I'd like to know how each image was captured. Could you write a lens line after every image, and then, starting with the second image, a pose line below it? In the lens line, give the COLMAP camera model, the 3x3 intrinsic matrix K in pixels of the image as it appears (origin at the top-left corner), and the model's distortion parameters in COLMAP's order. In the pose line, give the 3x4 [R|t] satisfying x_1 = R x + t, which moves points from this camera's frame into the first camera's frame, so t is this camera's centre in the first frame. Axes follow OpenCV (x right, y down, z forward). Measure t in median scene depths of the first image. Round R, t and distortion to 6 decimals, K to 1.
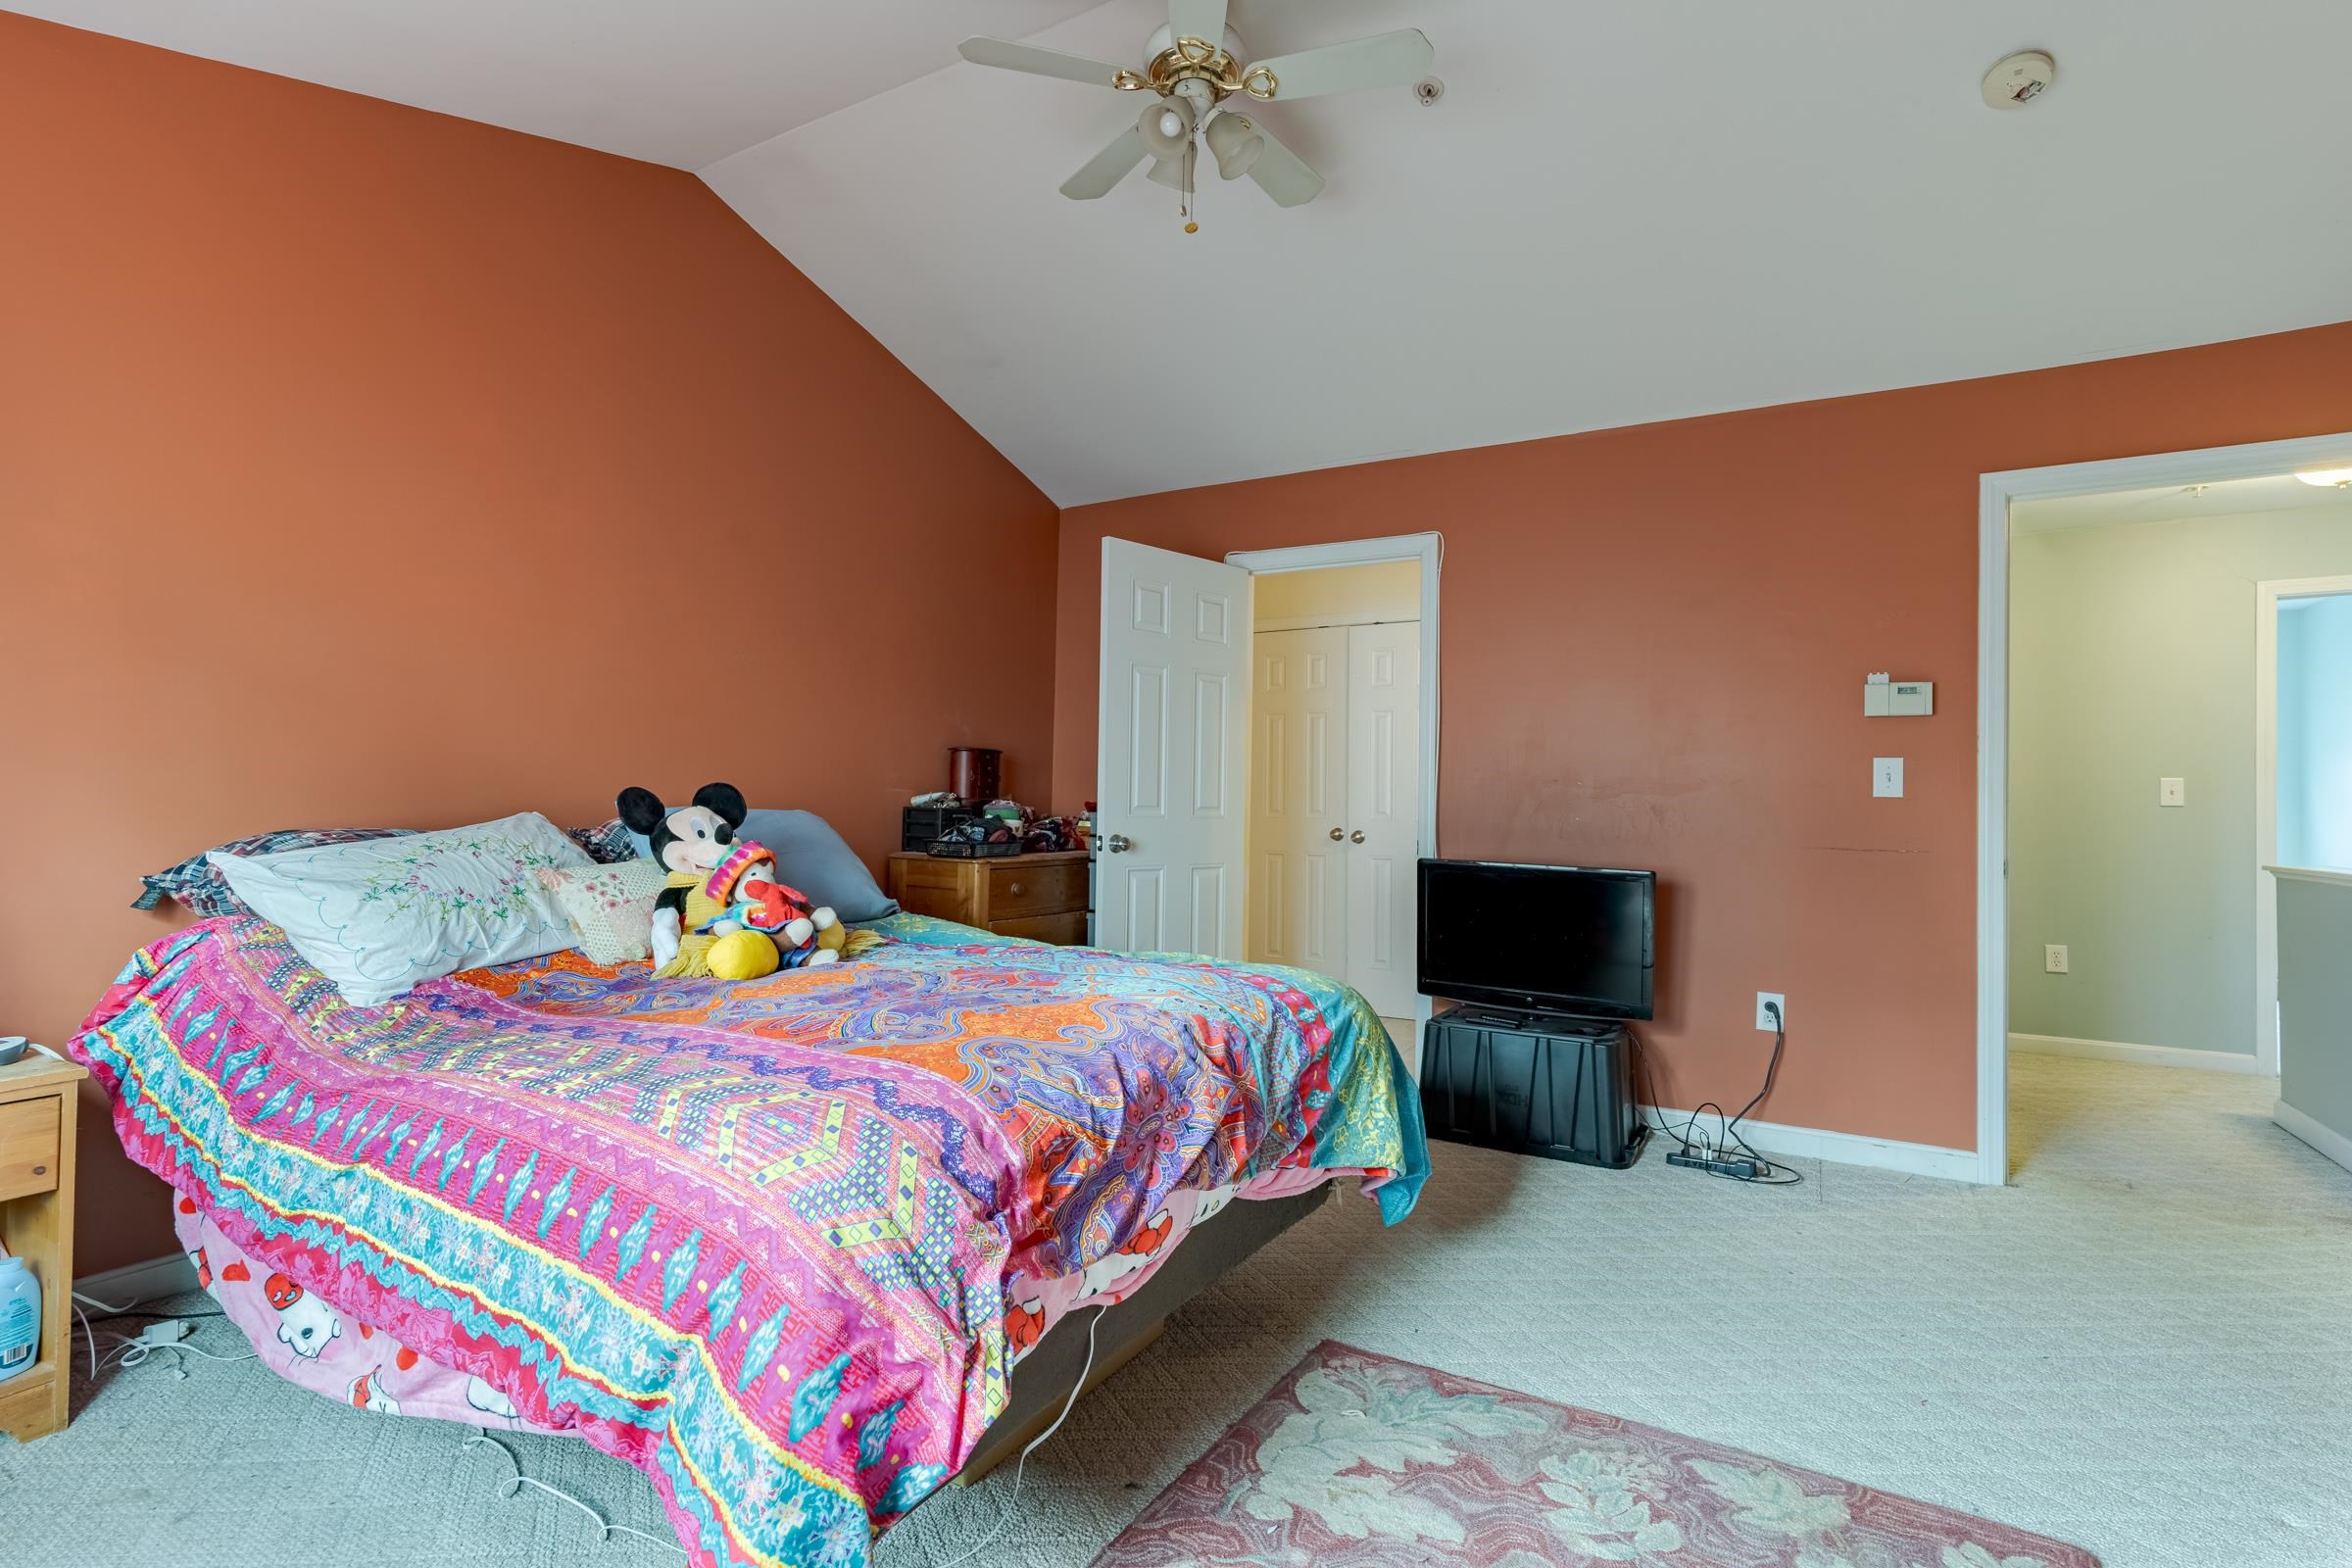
lens RADIAL K [[1125.3, 0, 1175.9], [0, 1125.3, 786.1], [0, 0, 1]] dist [0.002921, -0.000669]
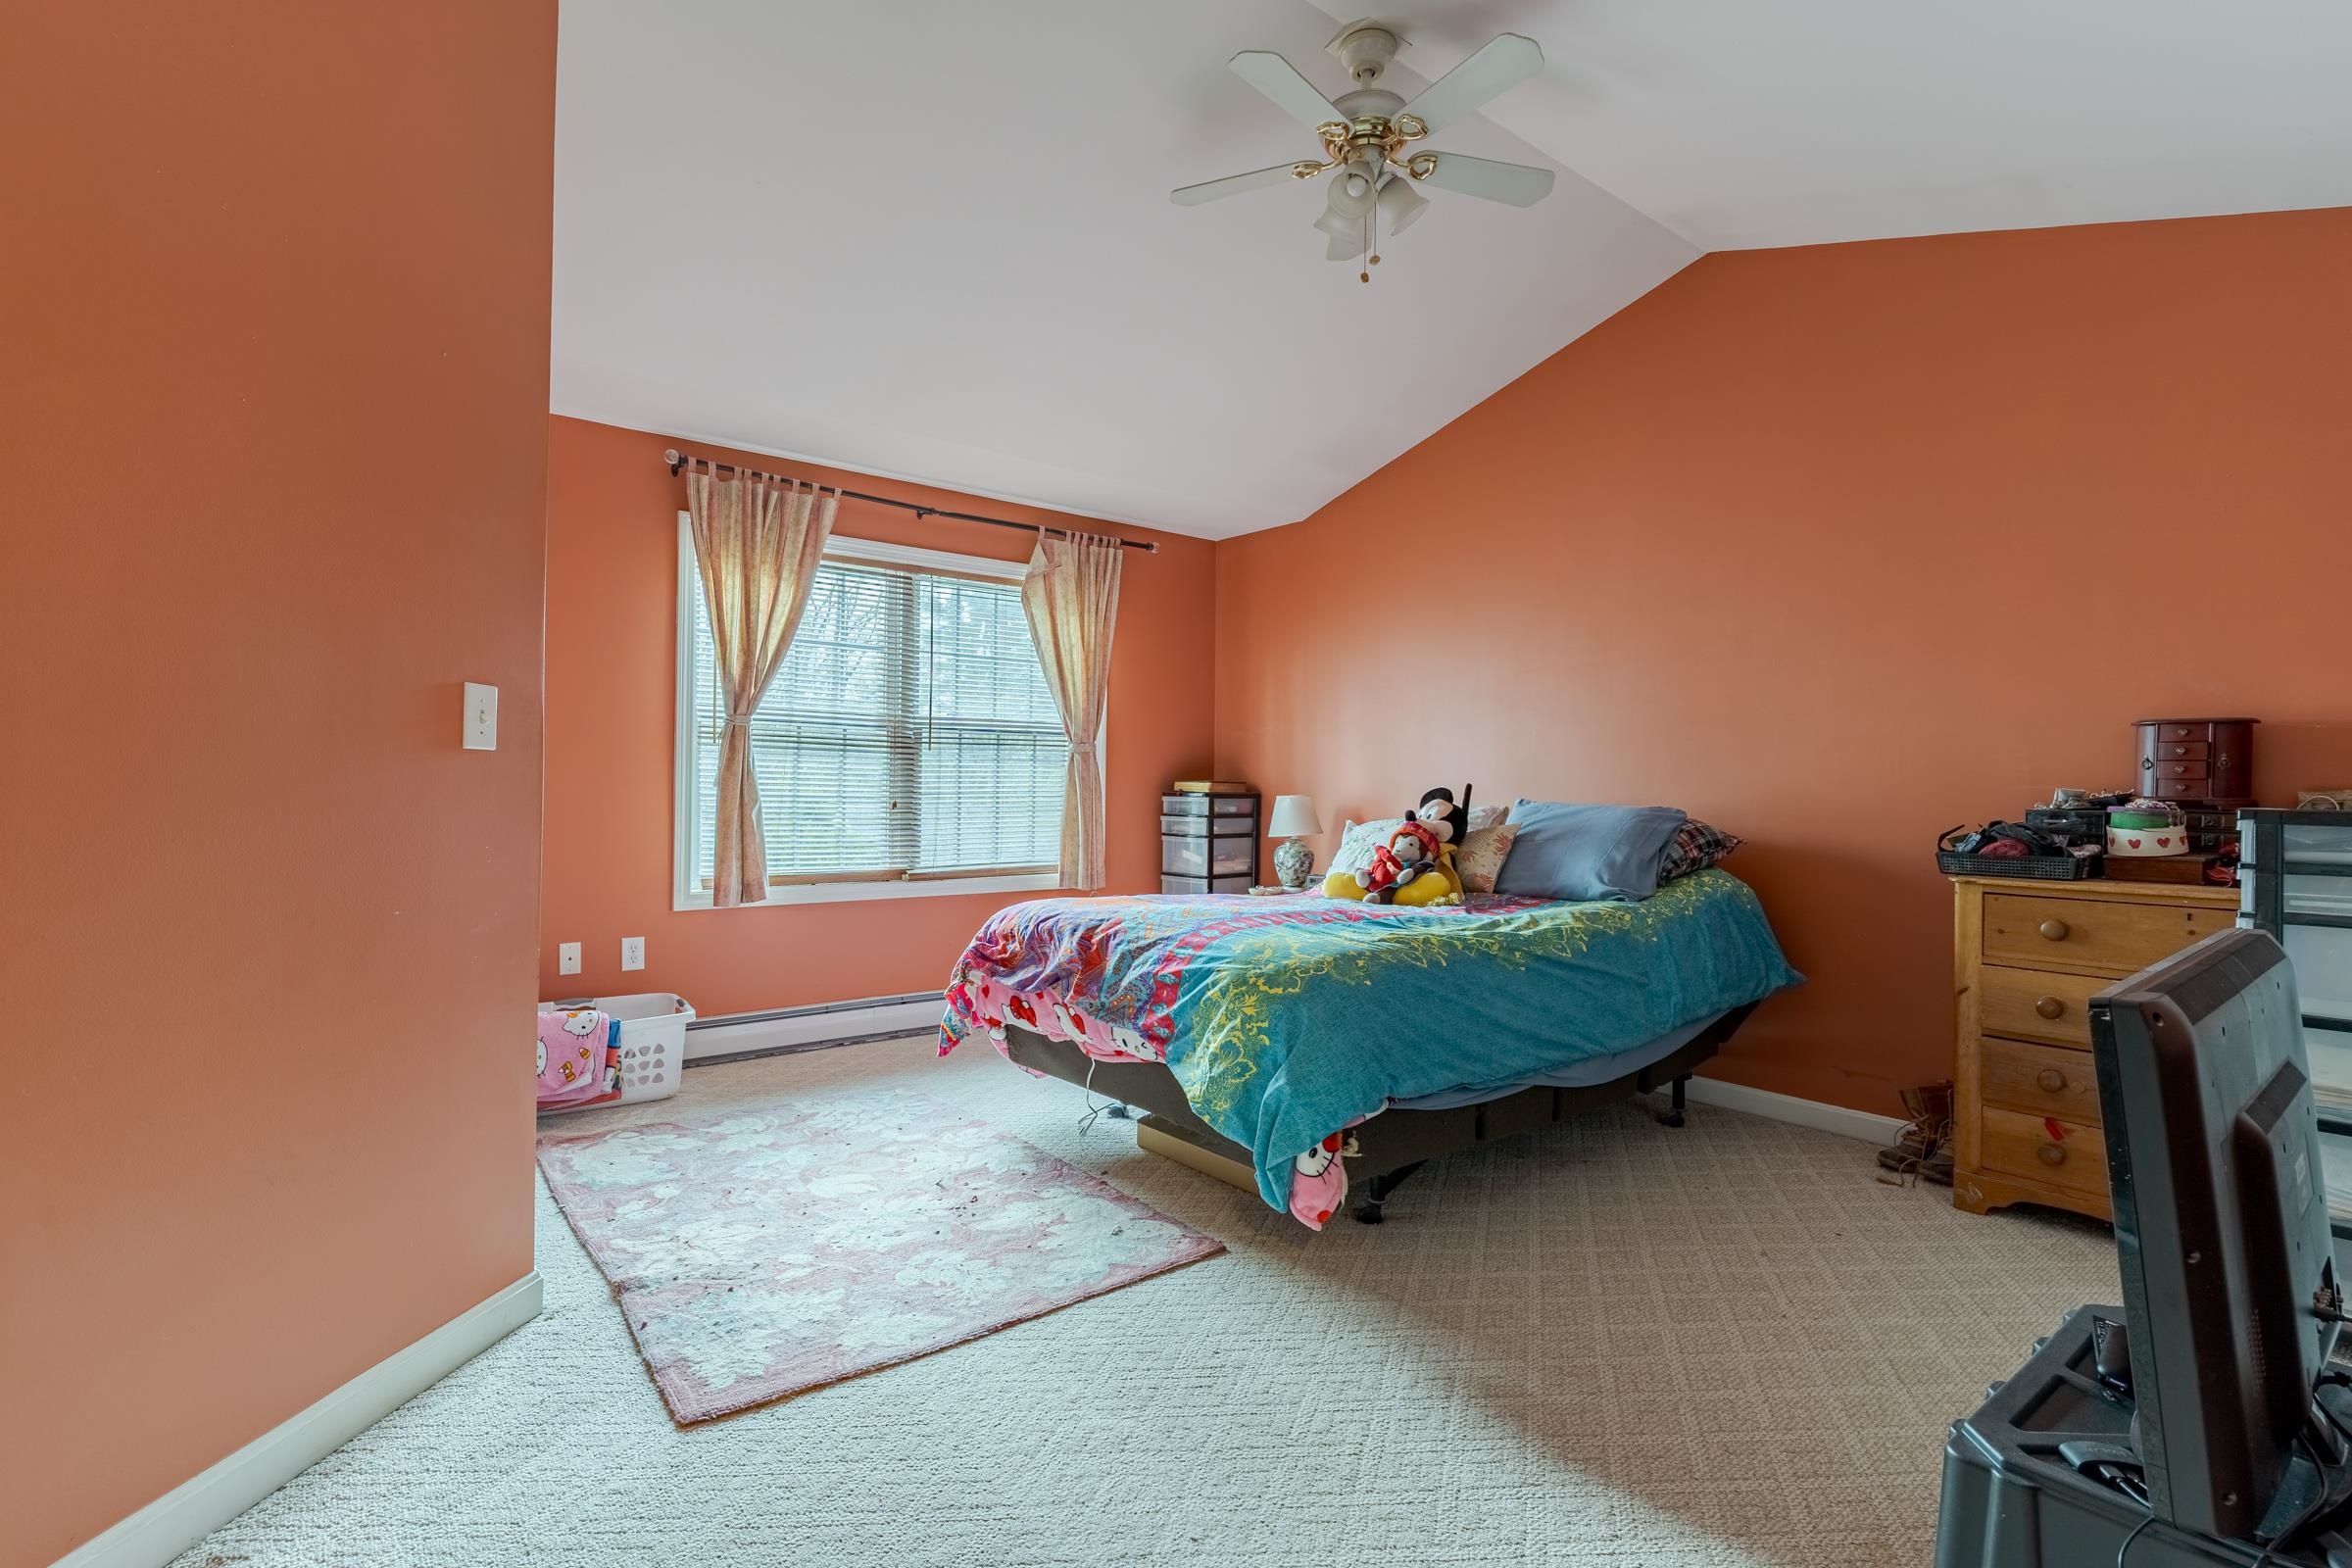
lens RADIAL K [[1125.3, 0, 1175.9], [0, 1125.3, 786.1], [0, 0, 1]] dist [0.002921, -0.000669]
pose [[-0.366239, -0.019273, -0.930321, 1.319048], [-0.002102, 0.999800, -0.019885, 0.038622], [0.930518, -0.005328, -0.366207, 1.461702]]
